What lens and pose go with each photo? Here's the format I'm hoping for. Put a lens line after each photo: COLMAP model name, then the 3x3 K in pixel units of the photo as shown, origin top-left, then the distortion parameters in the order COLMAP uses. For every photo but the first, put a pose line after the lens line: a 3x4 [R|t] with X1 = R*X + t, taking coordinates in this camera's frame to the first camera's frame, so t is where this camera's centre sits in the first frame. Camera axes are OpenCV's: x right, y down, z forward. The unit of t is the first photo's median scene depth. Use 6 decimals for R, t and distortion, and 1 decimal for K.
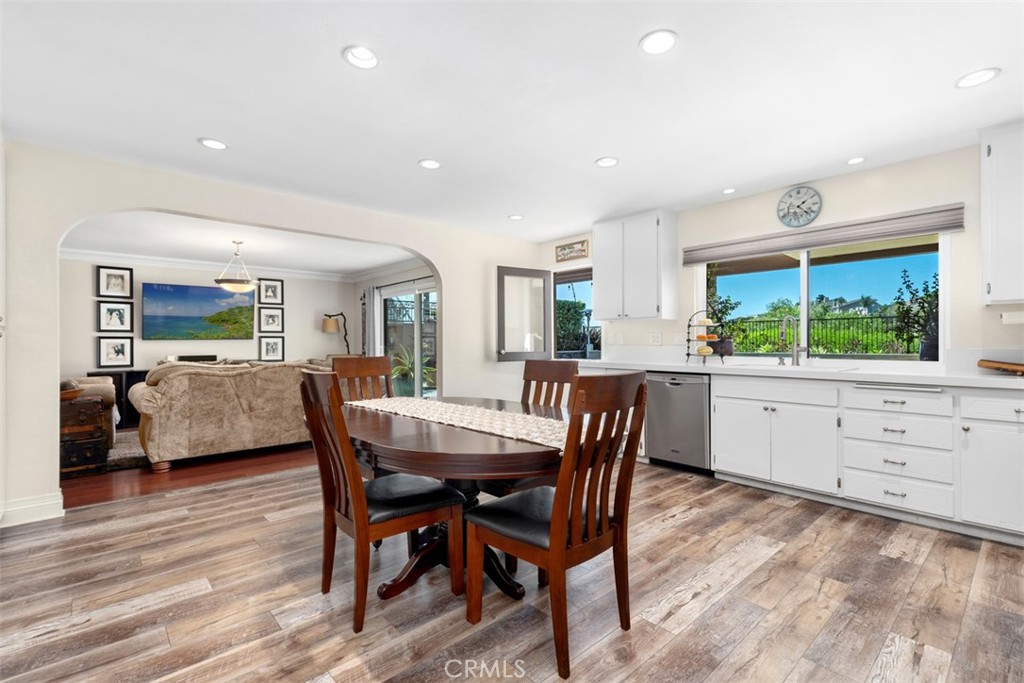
lens RADIAL K [[463.1, 0, 507.6], [0, 463.1, 342.5], [0, 0, 1]] dist [0.002951, 0.000194]
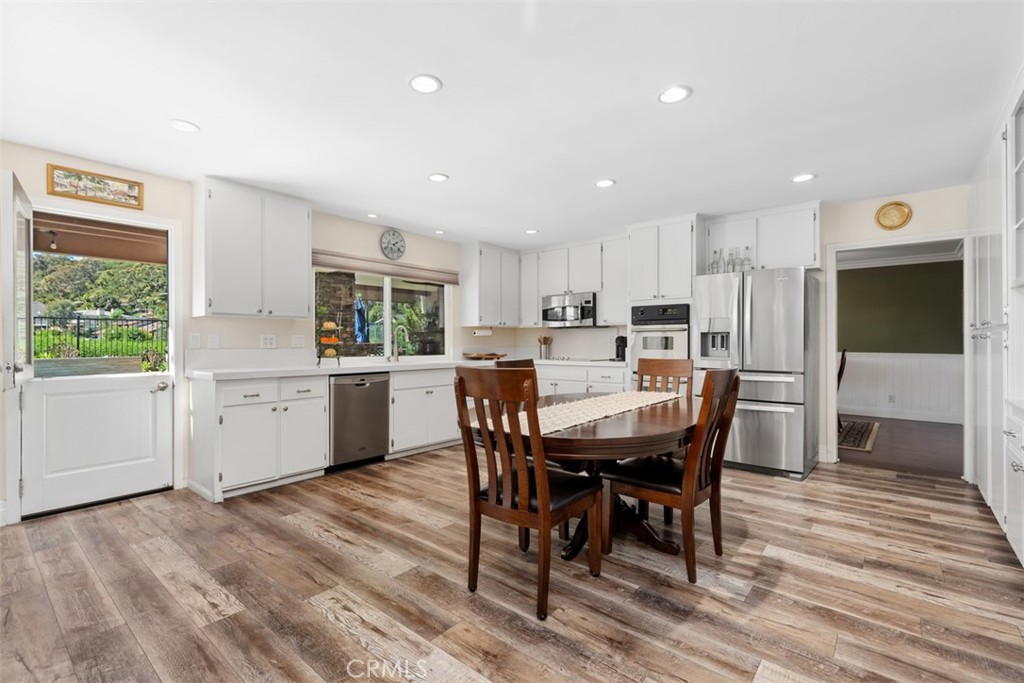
lens RADIAL K [[463.1, 0, 507.6], [0, 463.1, 342.5], [0, 0, 1]] dist [0.002951, 0.000194]
pose [[-0.138123, 0.003765, 0.990408, -0.627515], [0.001896, 0.999992, -0.003537, -0.001075], [-0.990413, 0.001389, -0.138129, 0.710123]]
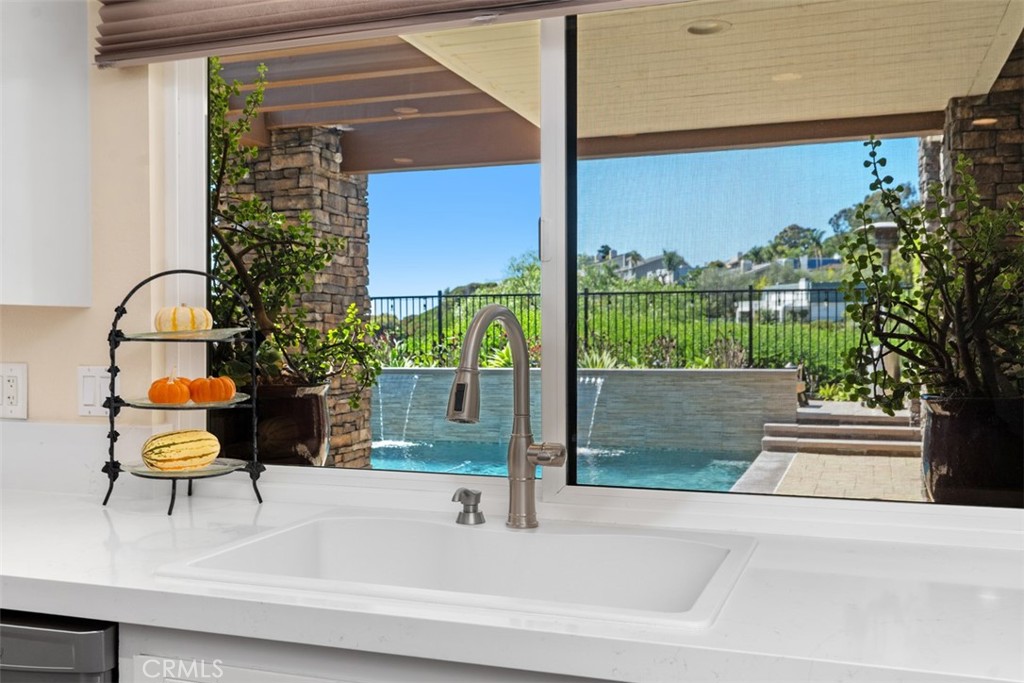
lens RADIAL K [[984.2, 0, 512.0], [0, 984.2, 341.5], [0, 0, 1]] dist [0.003422, 0.001465]
pose [[0.877283, -0.005055, 0.479947, 0.321151], [-0.000730, 0.999929, 0.011866, -0.038207], [-0.479973, -0.010760, 0.877217, 0.485599]]
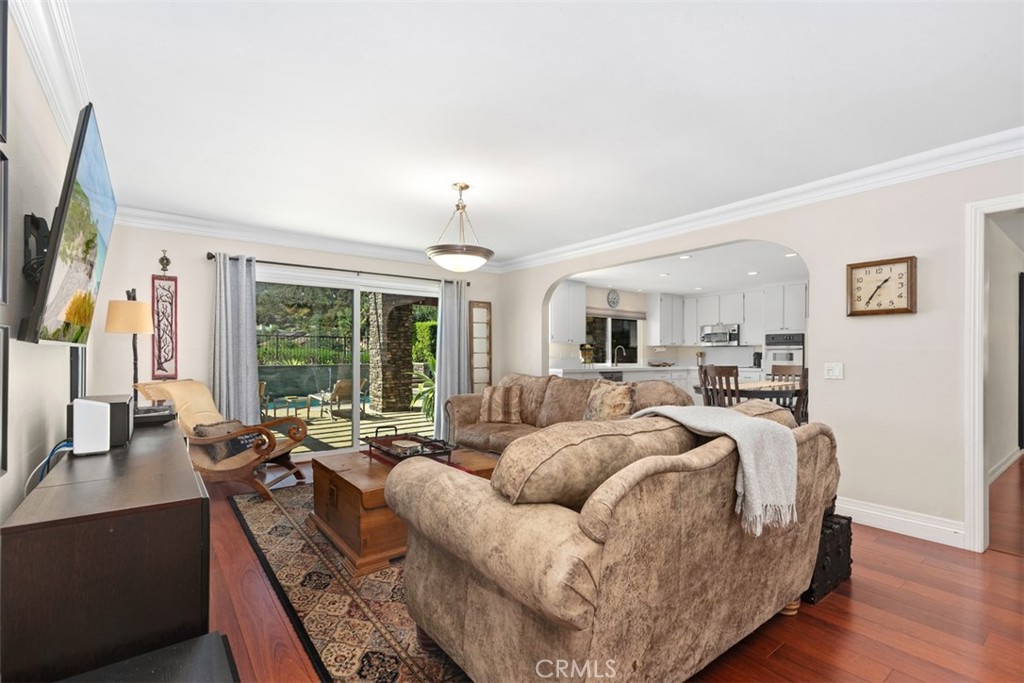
lens RADIAL K [[463.1, 0, 507.6], [0, 463.1, 342.5], [0, 0, 1]] dist [0.002951, 0.000194]
pose [[0.079016, 0.028826, 0.996456, -1.447296], [-0.004238, 0.999583, -0.028581, -0.002213], [-0.996864, -0.001965, 0.079105, 1.119287]]
